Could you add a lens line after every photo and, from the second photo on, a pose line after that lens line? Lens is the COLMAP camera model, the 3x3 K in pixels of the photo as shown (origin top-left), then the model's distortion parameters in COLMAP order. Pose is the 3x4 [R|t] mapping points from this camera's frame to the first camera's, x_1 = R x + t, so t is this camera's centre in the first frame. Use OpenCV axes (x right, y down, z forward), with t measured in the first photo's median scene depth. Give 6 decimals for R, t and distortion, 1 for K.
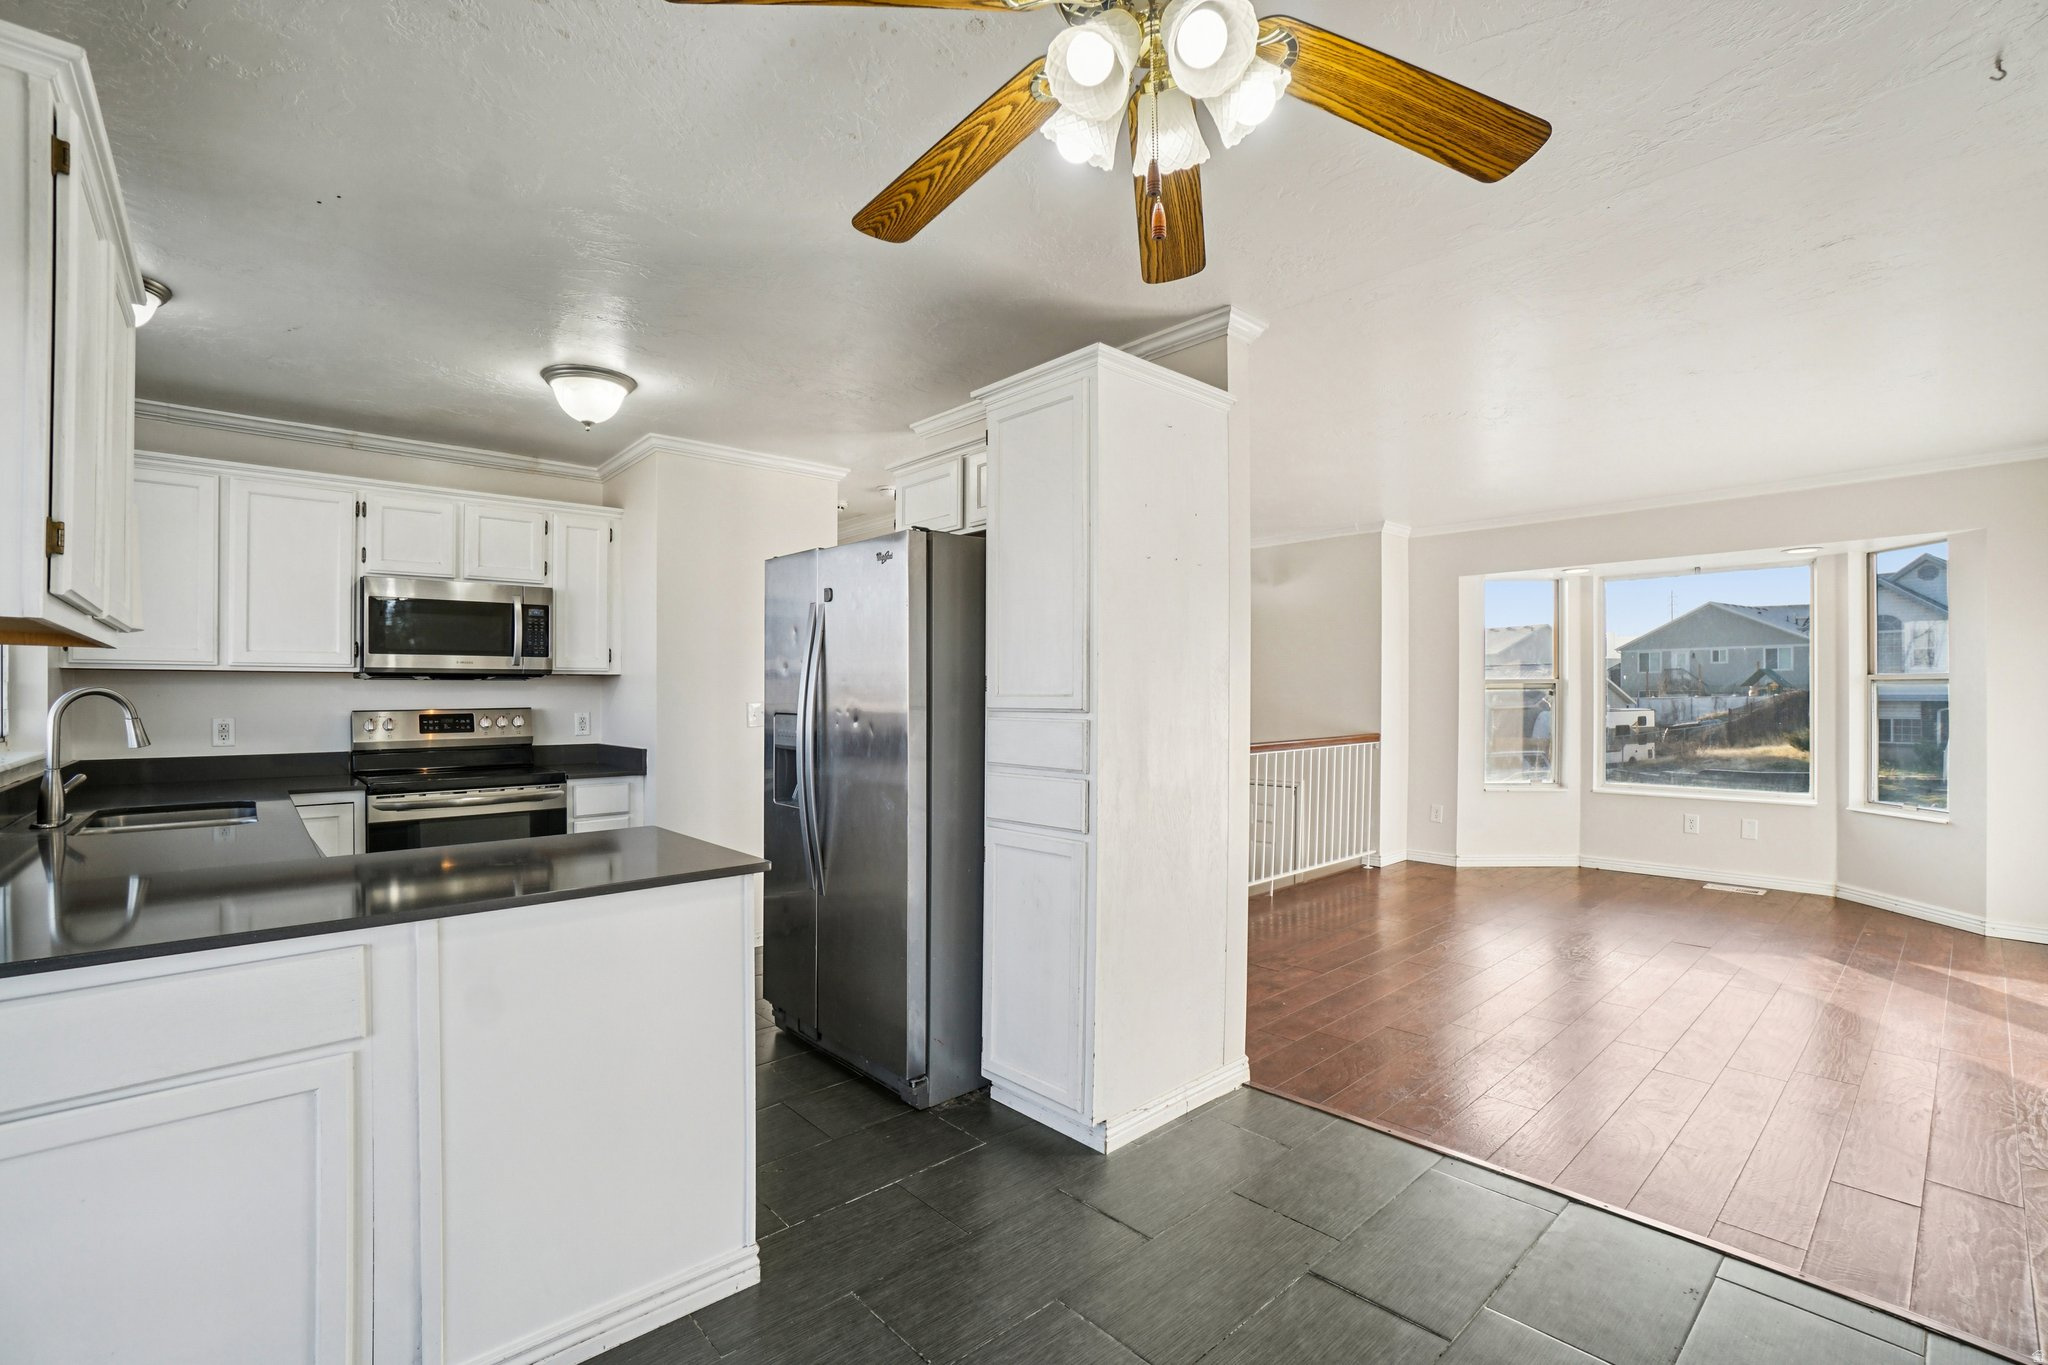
lens RADIAL K [[906.9, 0, 987.9], [0, 906.9, 701.6], [0, 0, 1]] dist [-0.044071, 0.013259]
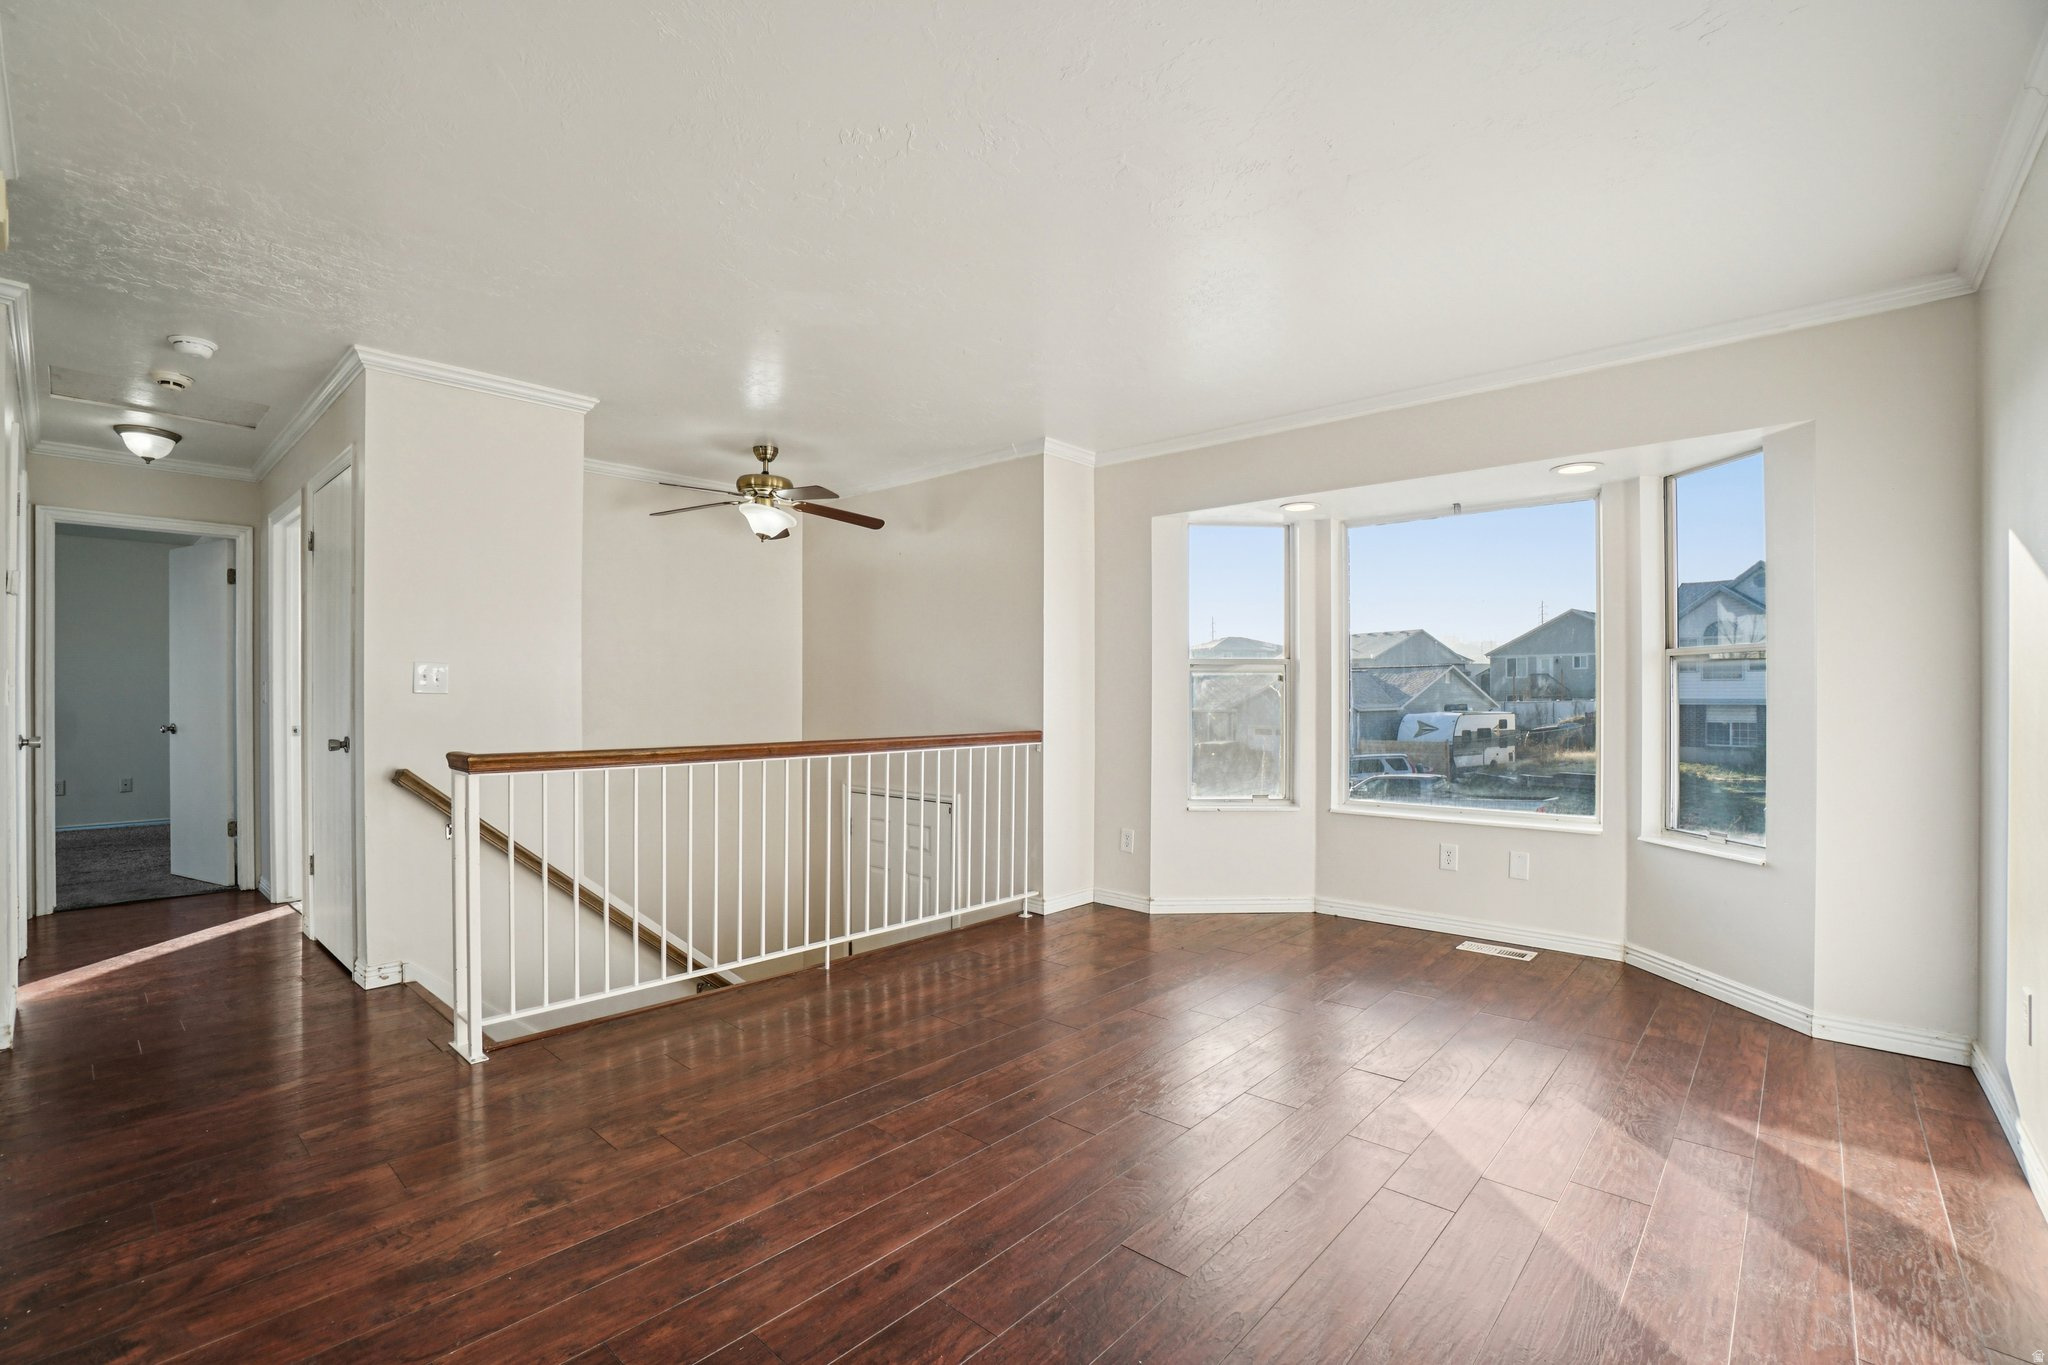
lens RADIAL K [[906.9, 0, 965.9], [0, 906.9, 706.4], [0, 0, 1]] dist [-0.044071, 0.013259]
pose [[0.996751, 0.006431, 0.080292, 0.315117], [-0.006734, 0.999971, 0.003506, 0.013397], [-0.080268, -0.004035, 0.996765, 0.276085]]
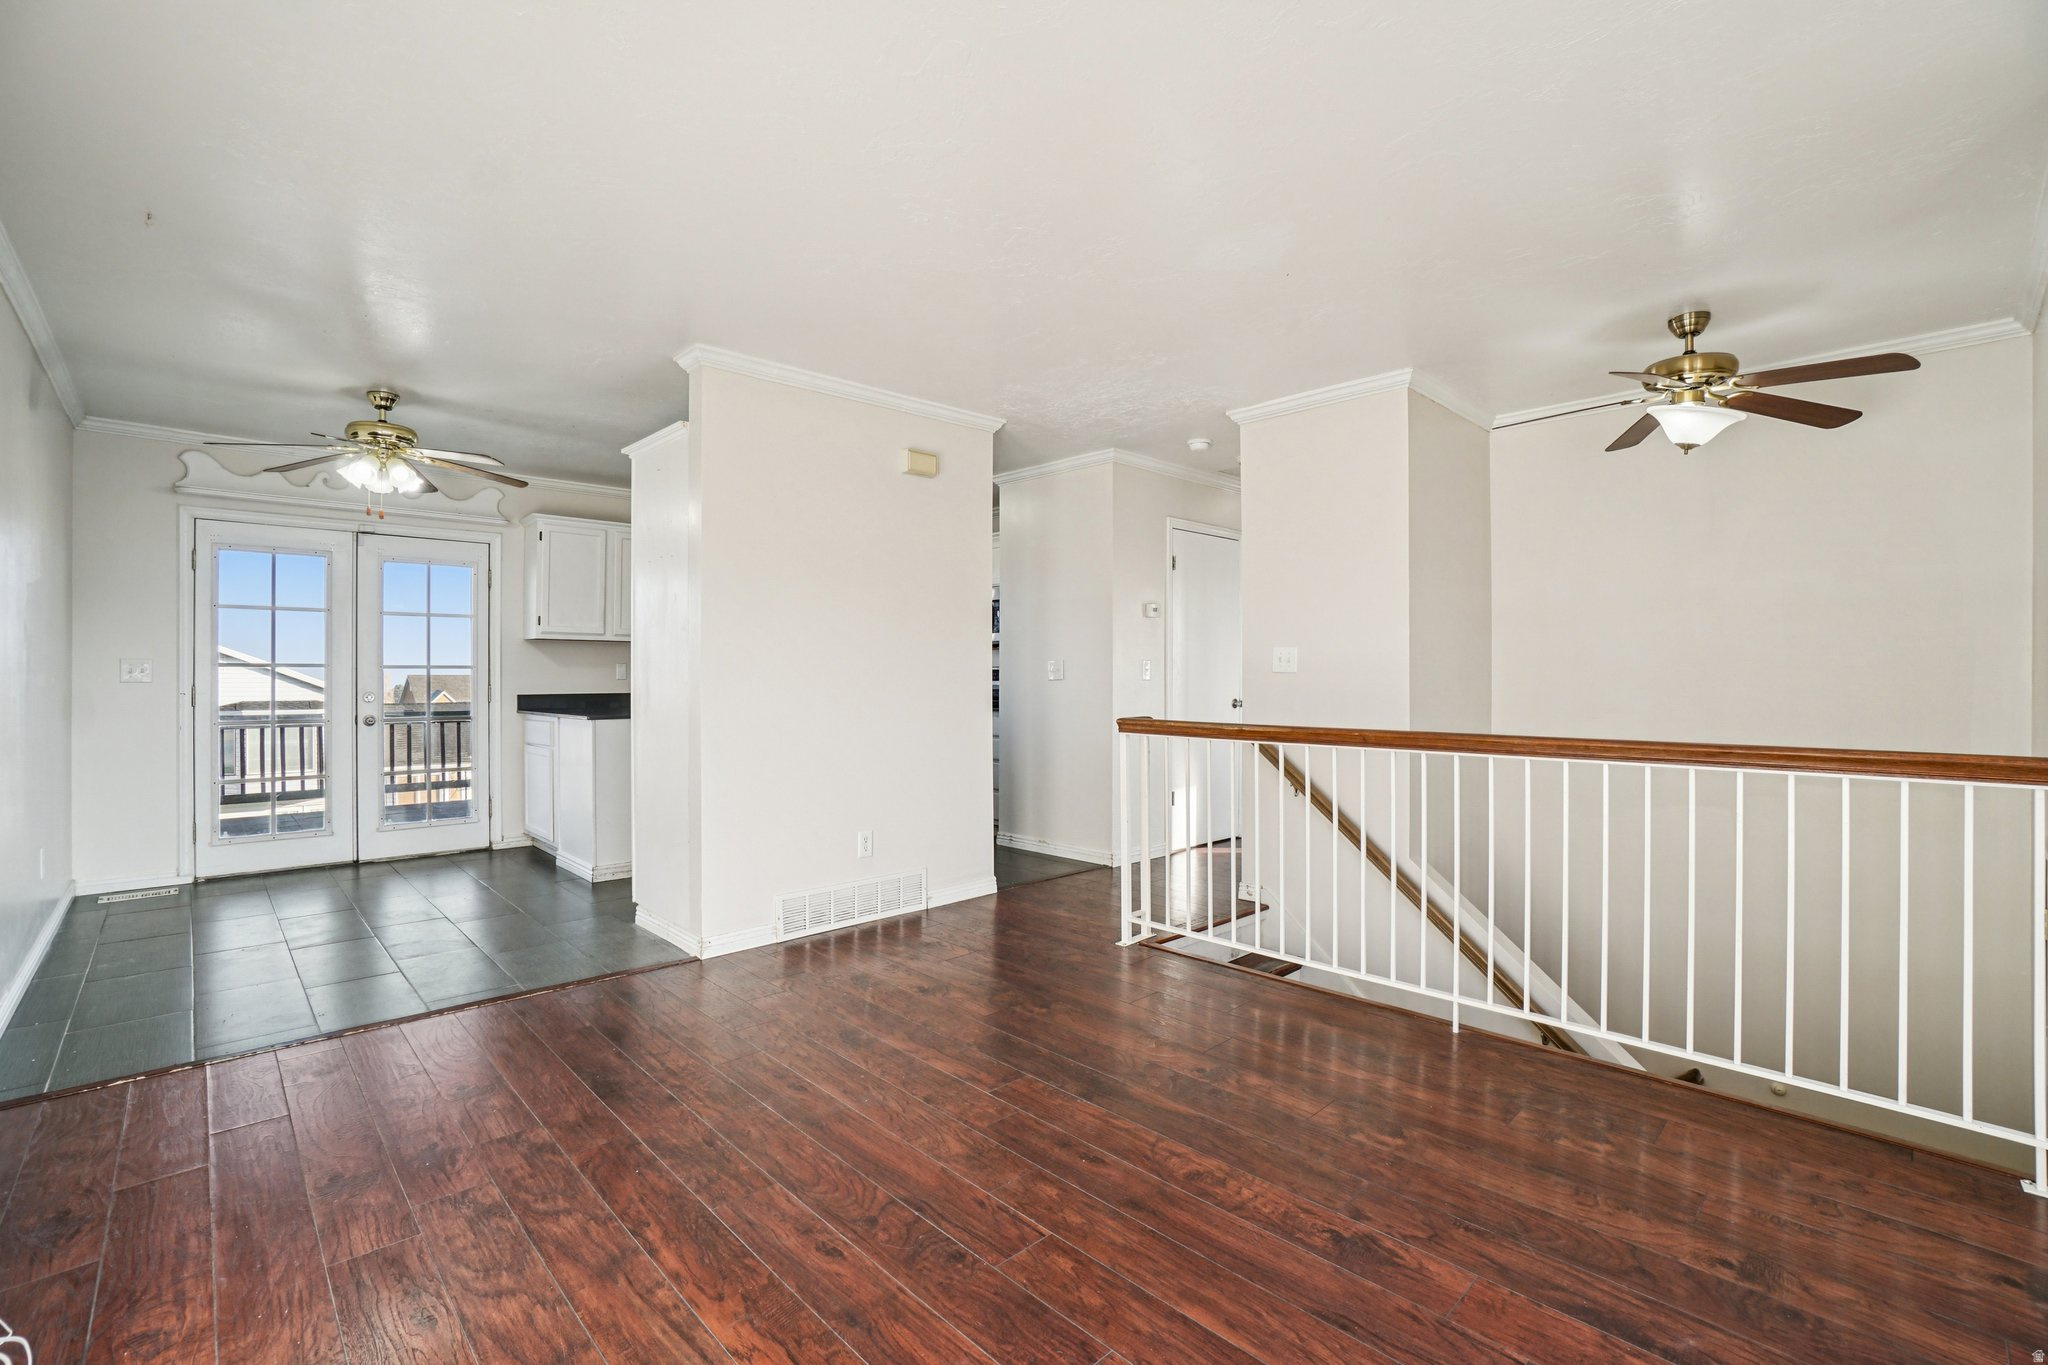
lens RADIAL K [[906.9, 0, 1025.3], [0, 906.9, 676.4], [0, 0, 1]] dist [-0.044071, 0.013259]
pose [[0.034357, 0.002431, -0.999407, 0.705463], [-0.010079, 0.999947, 0.002086, 0.012586], [0.999359, 0.010002, 0.034380, 0.640878]]
